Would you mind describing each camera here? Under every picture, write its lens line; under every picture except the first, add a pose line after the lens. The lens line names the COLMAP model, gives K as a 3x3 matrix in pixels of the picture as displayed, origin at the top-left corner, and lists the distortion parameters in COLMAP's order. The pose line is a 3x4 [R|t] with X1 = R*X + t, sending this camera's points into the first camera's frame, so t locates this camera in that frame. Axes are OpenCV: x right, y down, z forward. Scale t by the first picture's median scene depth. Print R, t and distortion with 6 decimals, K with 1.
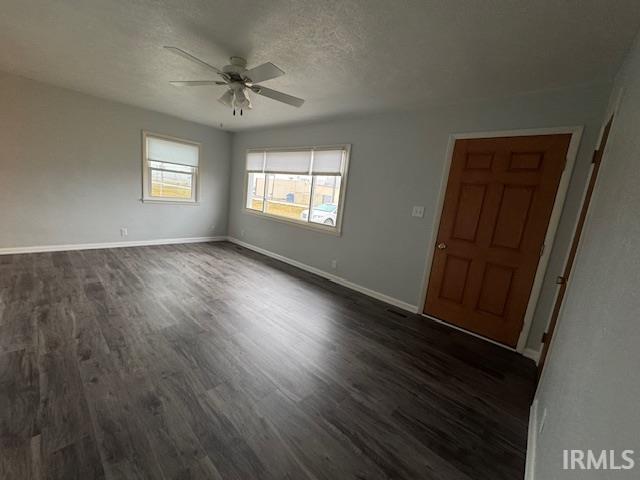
lens RADIAL K [[254.8, 0, 320.0], [0, 254.8, 240.0], [0, 0, 1]] dist [-0.001867, -0.000035]
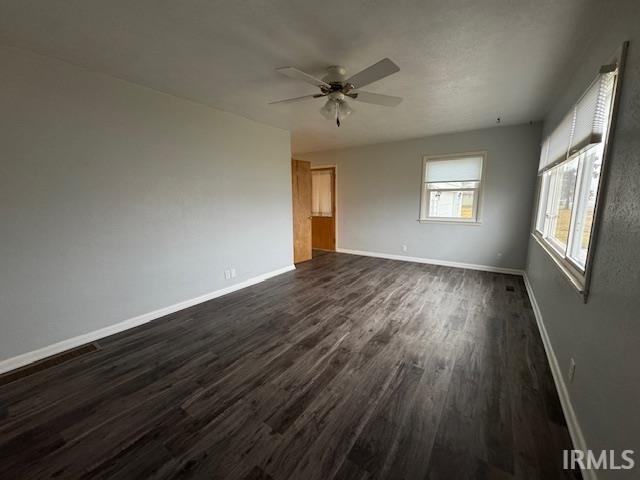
lens RADIAL K [[254.8, 0, 320.0], [0, 254.8, 240.0], [0, 0, 1]] dist [-0.001867, -0.000035]
pose [[0.123806, 0.053573, -0.990859, 0.408076], [-0.155791, 0.987208, 0.033910, -0.057034], [0.980001, 0.150169, 0.130568, 0.565585]]
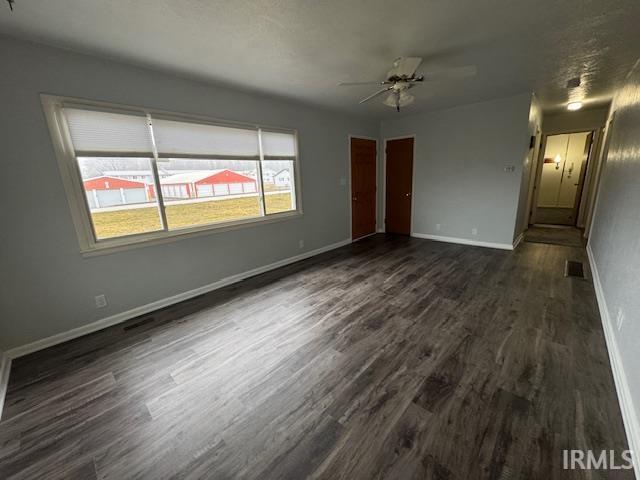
lens RADIAL K [[254.8, 0, 320.0], [0, 254.8, 240.0], [0, 0, 1]] dist [-0.001867, -0.000035]
pose [[0.019113, -0.342725, 0.939241, -0.999285], [0.220667, 0.917693, 0.330372, -0.271550], [-0.975162, 0.200945, 0.093168, 0.866421]]
